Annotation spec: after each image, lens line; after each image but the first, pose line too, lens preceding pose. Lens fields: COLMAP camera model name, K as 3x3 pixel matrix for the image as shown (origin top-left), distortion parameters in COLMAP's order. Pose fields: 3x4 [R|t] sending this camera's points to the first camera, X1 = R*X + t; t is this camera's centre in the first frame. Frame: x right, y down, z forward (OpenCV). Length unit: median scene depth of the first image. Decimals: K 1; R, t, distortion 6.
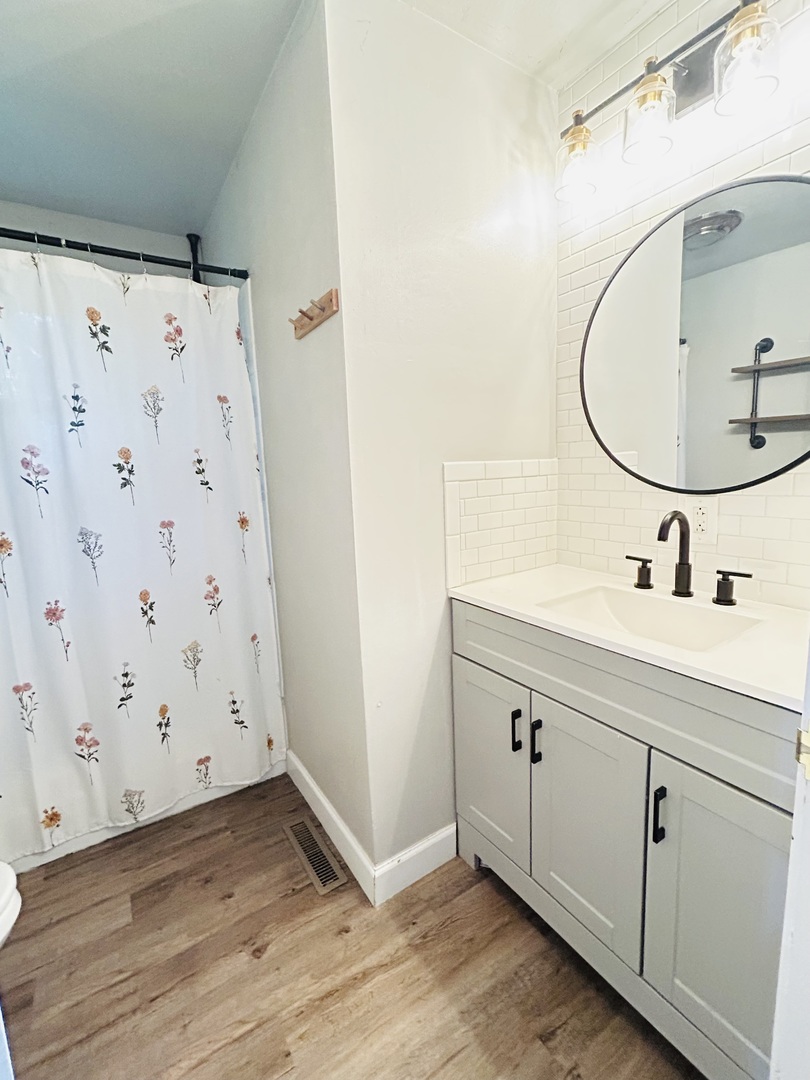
lens RADIAL K [[474.9, 0, 405.0], [0, 474.9, 540.0], [0, 0, 1]] dist [-0.004375, 0.000909]
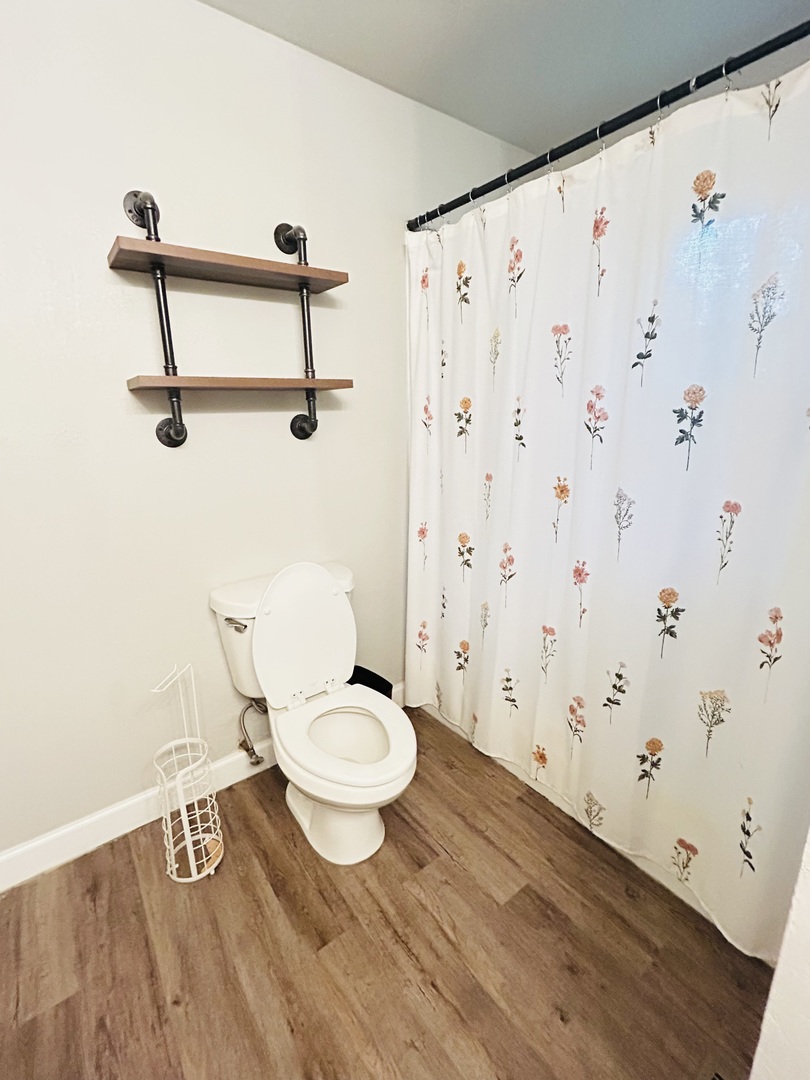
lens RADIAL K [[474.9, 0, 405.0], [0, 474.9, 540.0], [0, 0, 1]] dist [-0.004375, 0.000909]
pose [[0.084001, 0.285616, -0.954656, 0.092683], [-0.161638, 0.949259, 0.269778, -0.101585], [0.983268, 0.131647, 0.125905, 0.541029]]
